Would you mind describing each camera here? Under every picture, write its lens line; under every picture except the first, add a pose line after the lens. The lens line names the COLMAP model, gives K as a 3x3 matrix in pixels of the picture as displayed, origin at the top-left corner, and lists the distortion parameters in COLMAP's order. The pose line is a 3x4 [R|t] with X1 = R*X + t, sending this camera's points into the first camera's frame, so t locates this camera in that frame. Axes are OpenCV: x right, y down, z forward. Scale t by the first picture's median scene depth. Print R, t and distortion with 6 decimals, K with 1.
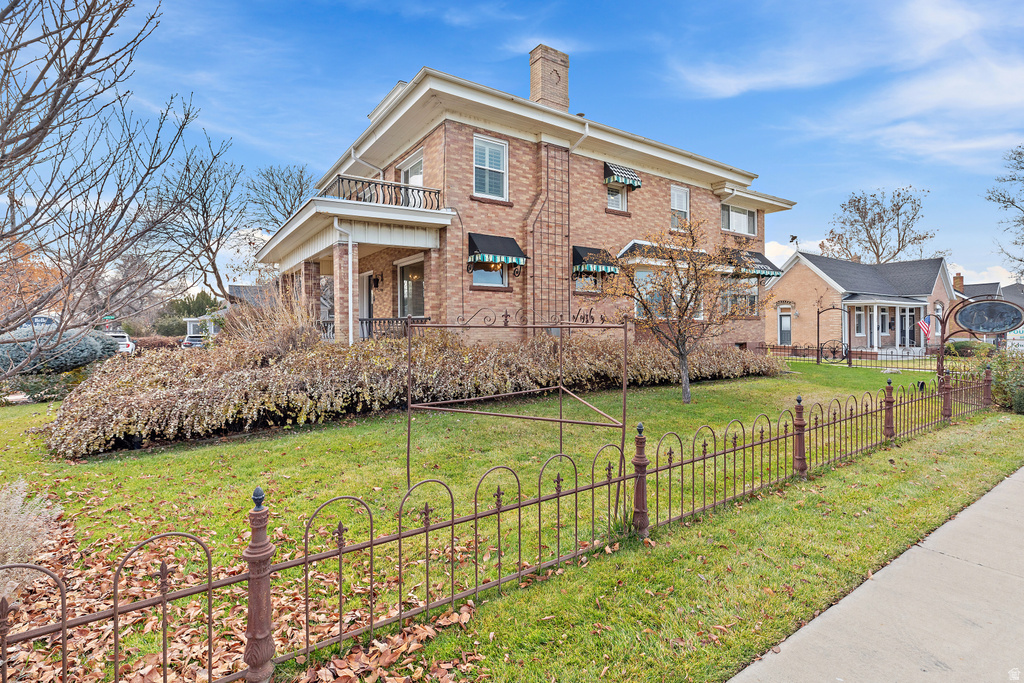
lens RADIAL K [[486.8, 0, 512.0], [0, 486.8, 341.5], [0, 0, 1]] dist [0.000055, 0.000041]
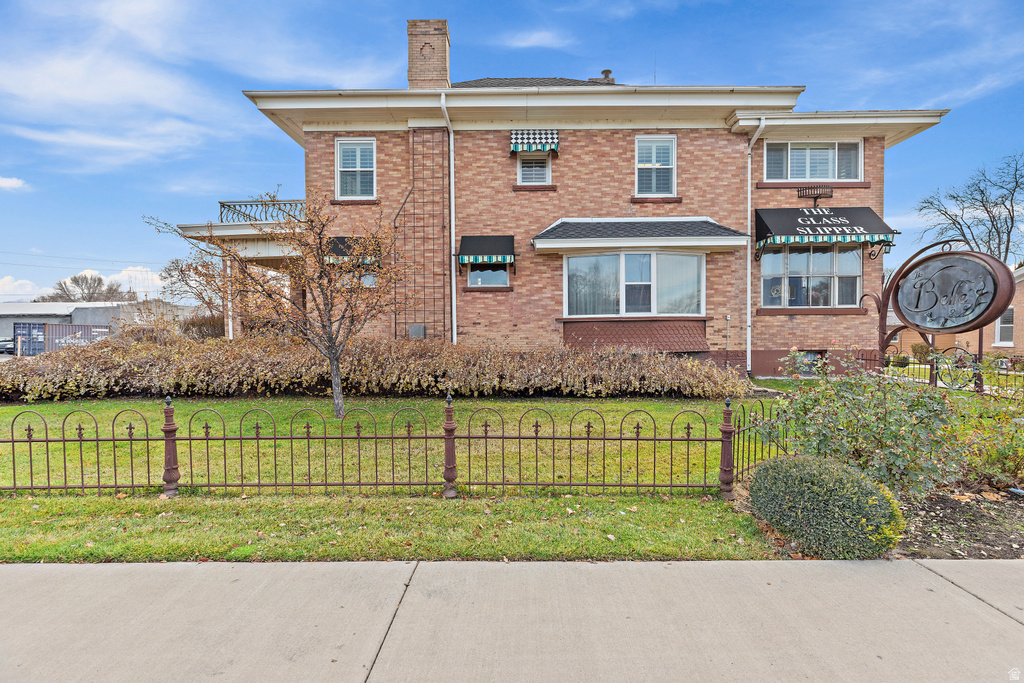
lens RADIAL K [[417.7, 0, 512.0], [0, 417.7, 341.5], [0, 0, 1]] dist [-0.000701, -0.000001]
pose [[0.824404, 0.012419, -0.565865, 0.610458], [-0.009399, 0.999922, 0.008252, -0.013599], [0.565924, -0.001485, 0.824456, 0.418074]]
